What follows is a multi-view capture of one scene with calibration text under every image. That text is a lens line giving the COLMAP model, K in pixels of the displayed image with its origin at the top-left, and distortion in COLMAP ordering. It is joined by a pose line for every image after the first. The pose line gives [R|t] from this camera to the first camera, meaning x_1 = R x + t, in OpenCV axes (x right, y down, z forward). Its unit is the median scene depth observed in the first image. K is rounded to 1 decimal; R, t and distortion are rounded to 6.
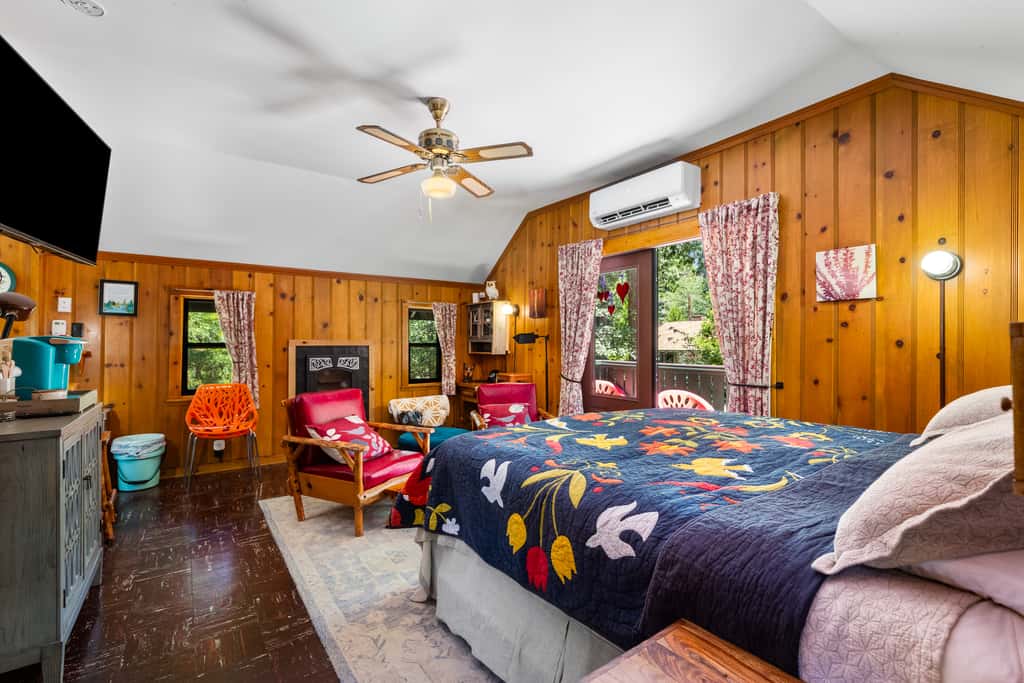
lens RADIAL K [[469.3, 0, 522.0], [0, 469.3, 336.4], [0, 0, 1]] dist [0.009137, -0.000268]
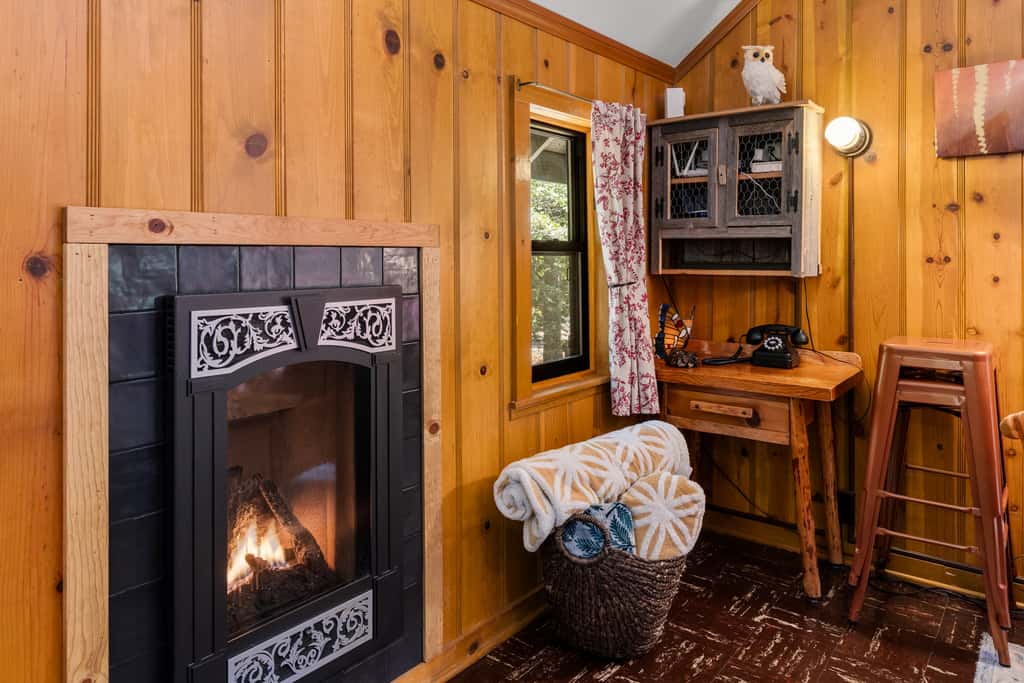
lens RADIAL K [[684.0, 0, 550.9], [0, 684.0, 251.8], [0, 0, 1]] dist [-0.006682, 0.002624]
pose [[0.953733, -0.000622, 0.300654, -0.396559], [-0.001803, 0.999968, 0.007788, 0.020840], [-0.300649, -0.007969, 0.953701, 0.702264]]
